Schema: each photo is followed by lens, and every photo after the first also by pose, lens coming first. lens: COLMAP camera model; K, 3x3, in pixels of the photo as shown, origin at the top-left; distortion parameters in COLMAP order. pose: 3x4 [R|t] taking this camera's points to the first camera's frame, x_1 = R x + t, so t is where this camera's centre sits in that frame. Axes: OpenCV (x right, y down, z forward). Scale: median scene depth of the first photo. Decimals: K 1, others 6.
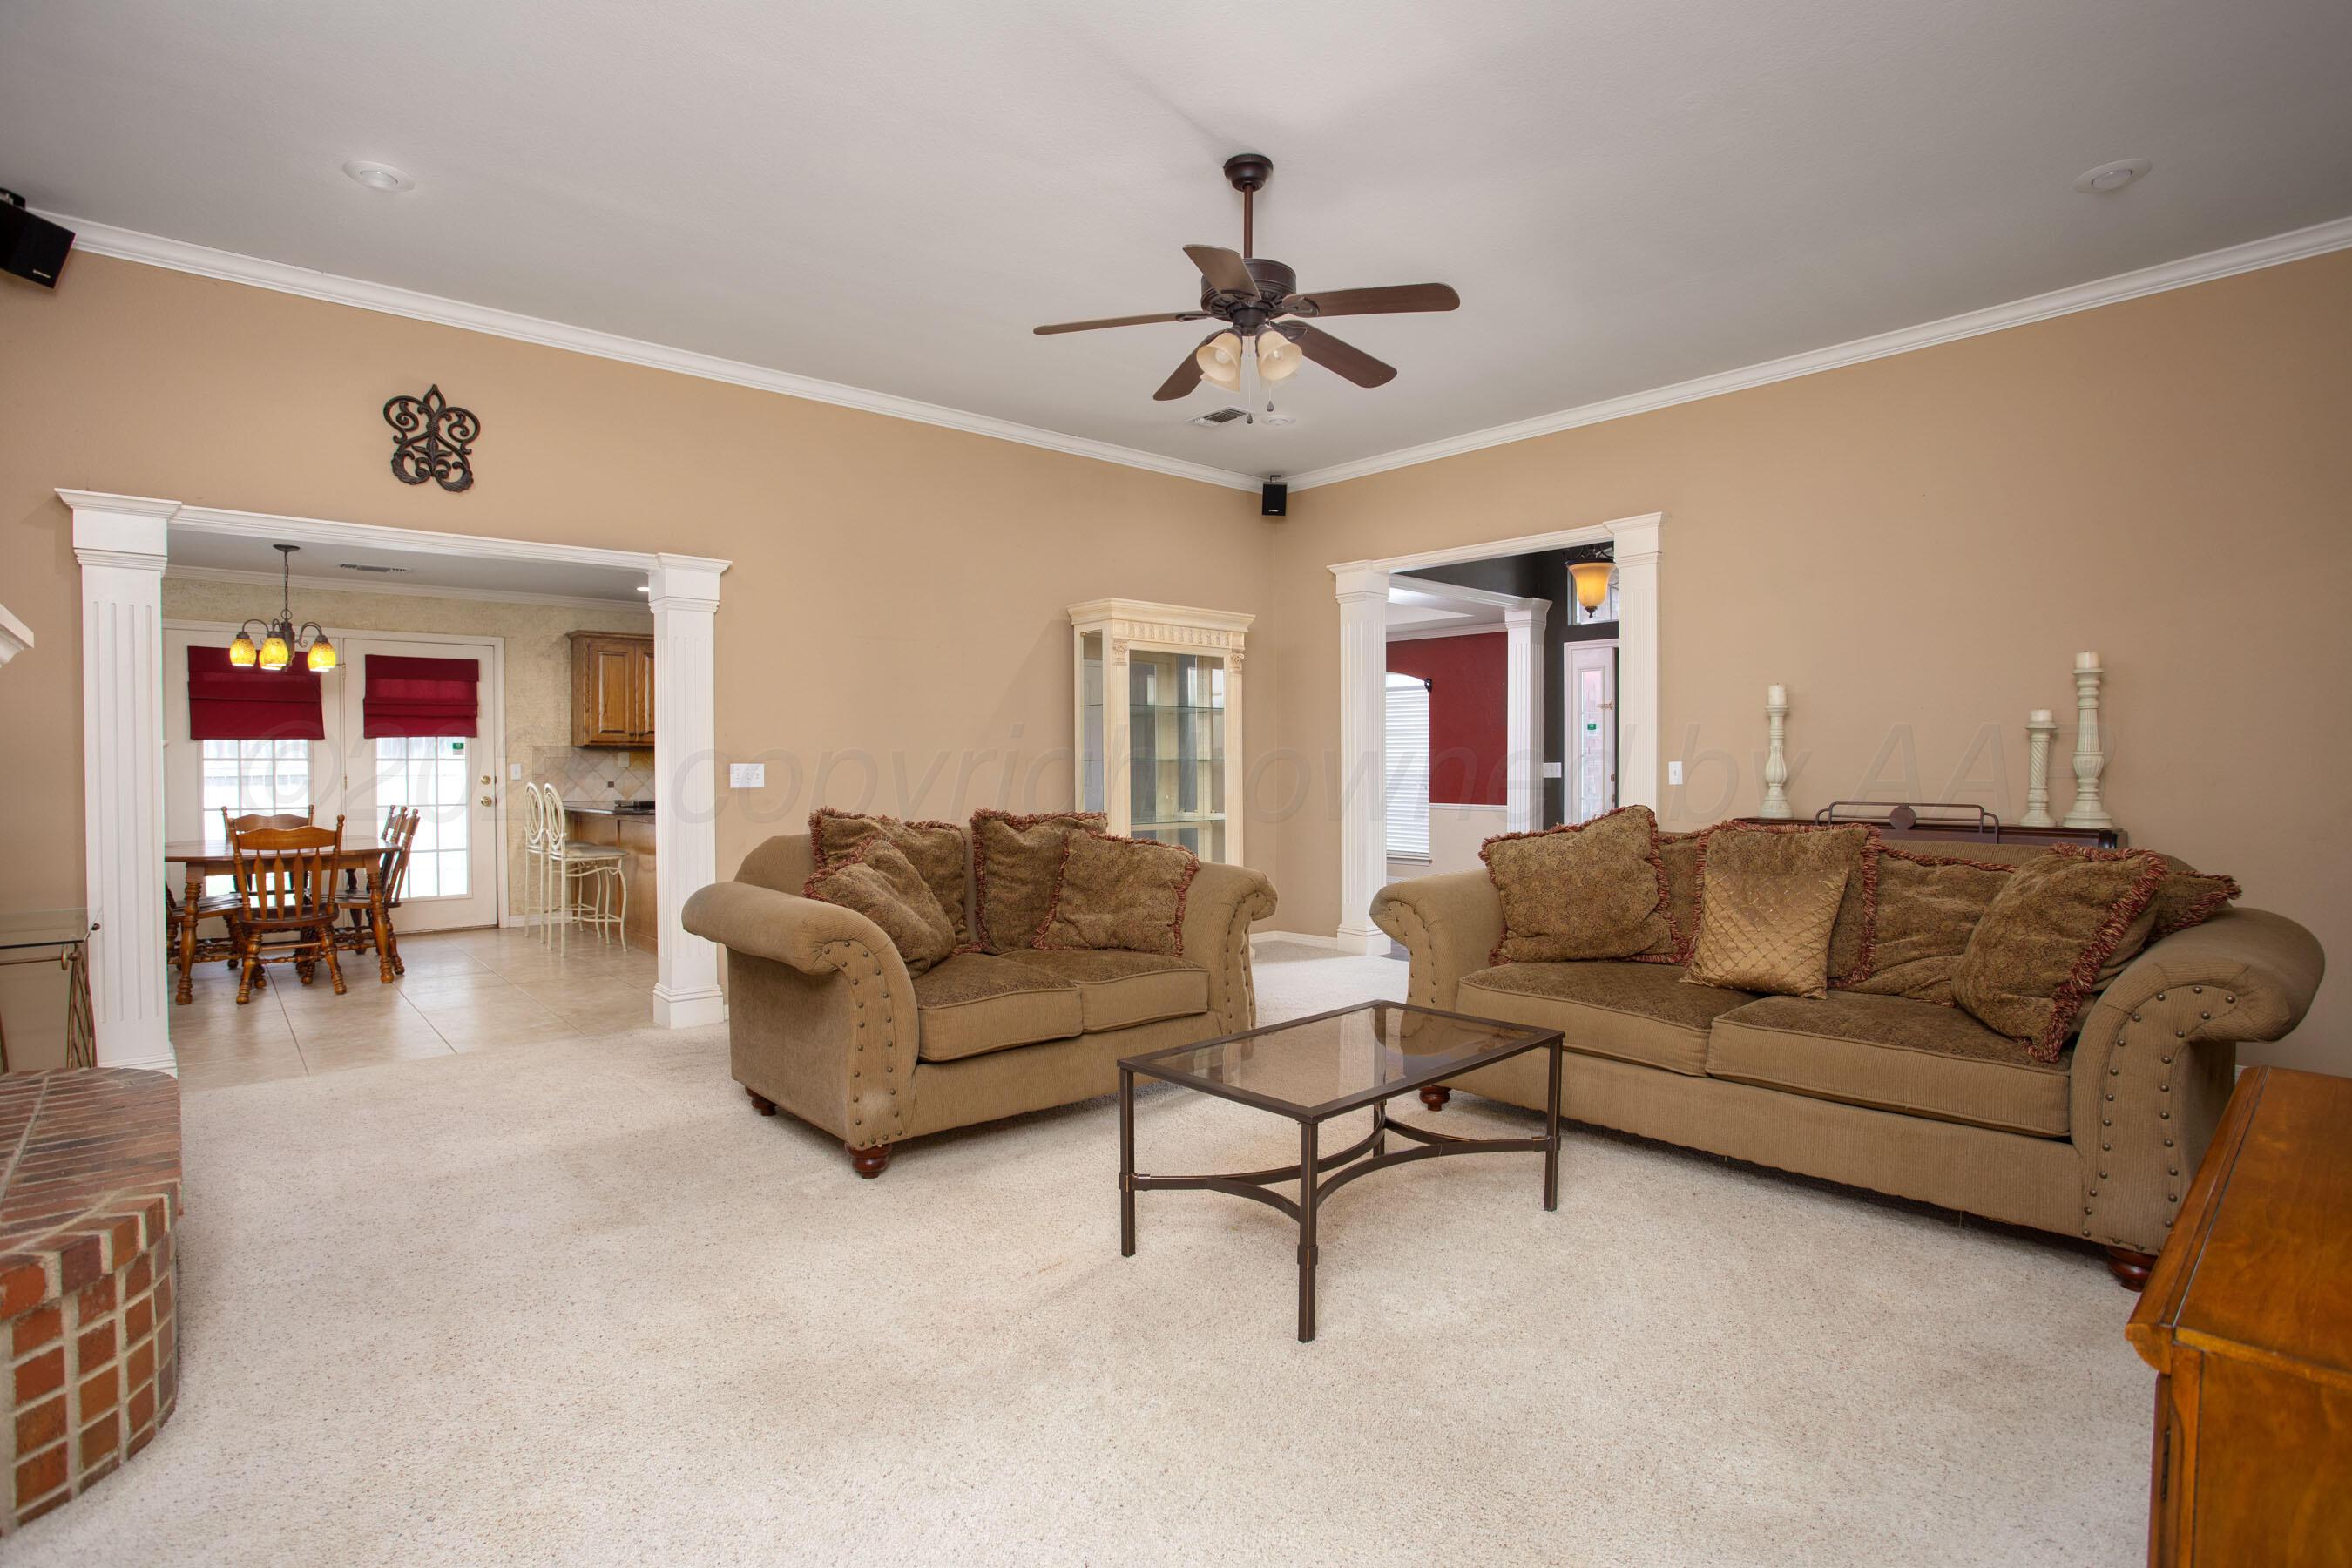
lens RADIAL K [[1189.4, 0, 1176.0], [0, 1189.4, 784.0], [0, 0, 1]] dist [0.001626, 0.000908]
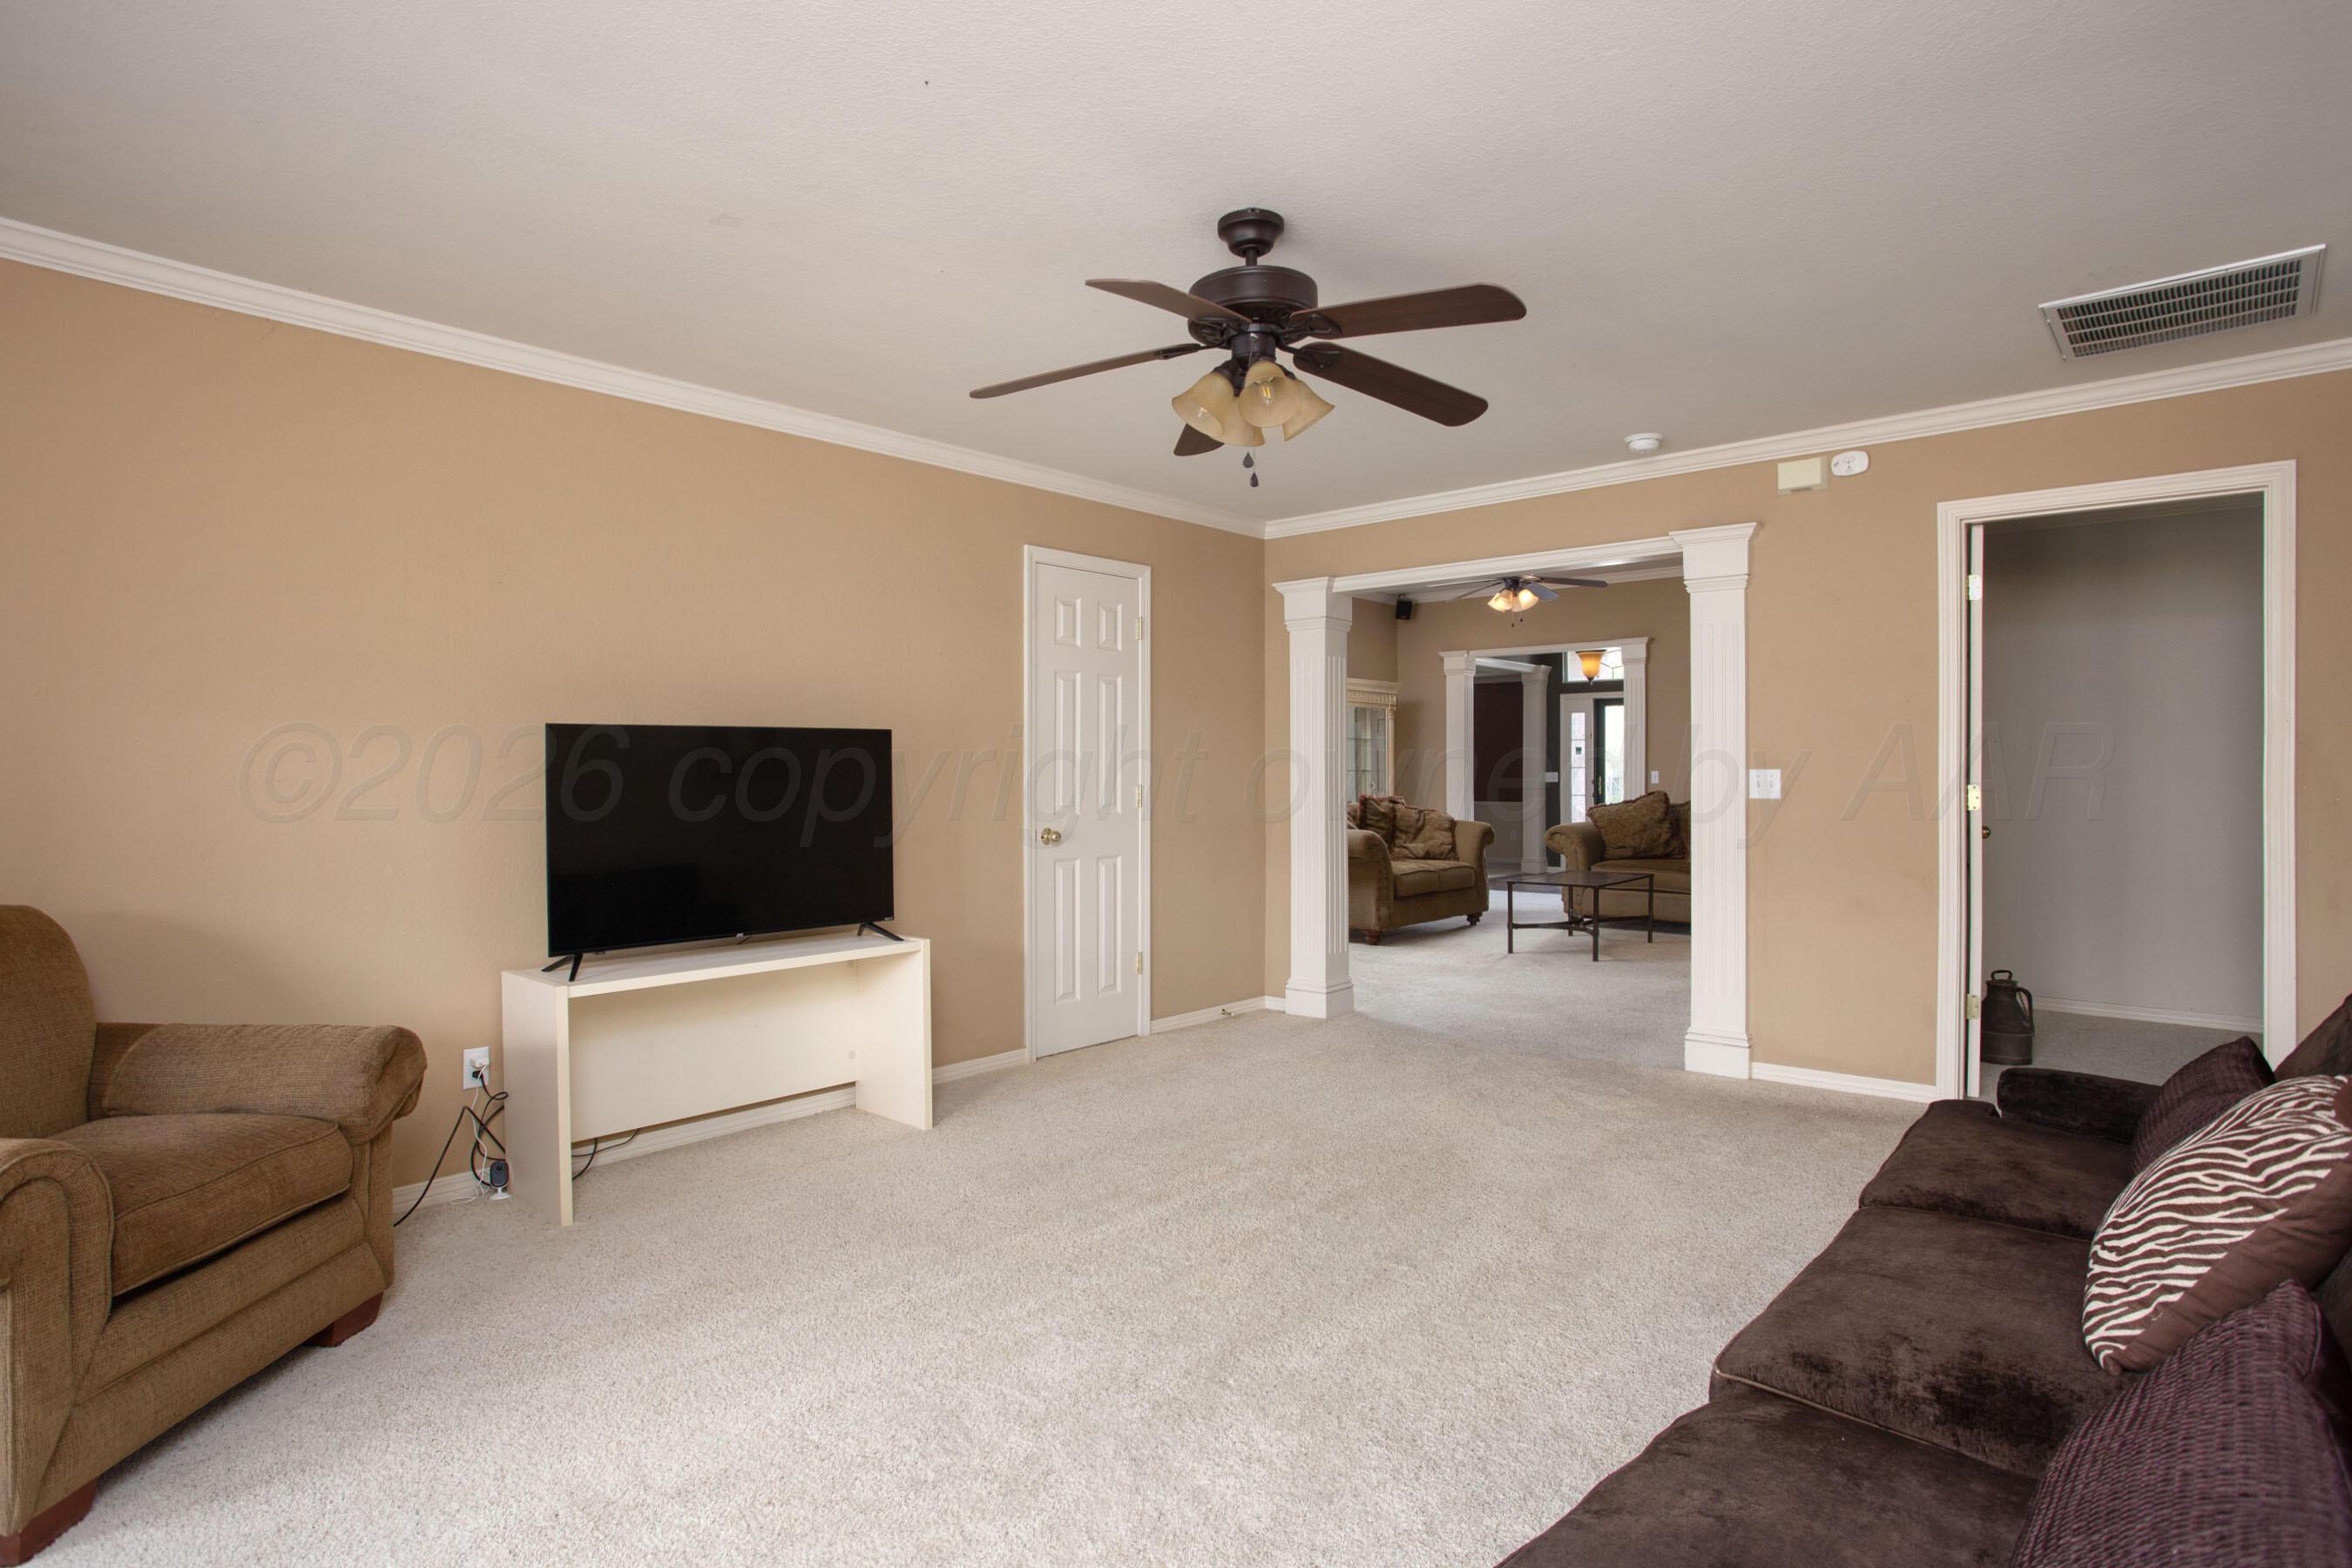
lens RADIAL K [[1198.9, 0, 1171.7], [0, 1198.9, 779.8], [0, 0, 1]] dist [-0.065421, 0.029442]
pose [[0.995926, 0.000235, 0.090171, -0.676990], [0.001069, 0.999896, -0.014410, 0.025819], [-0.090165, 0.014447, 0.995822, -1.050670]]
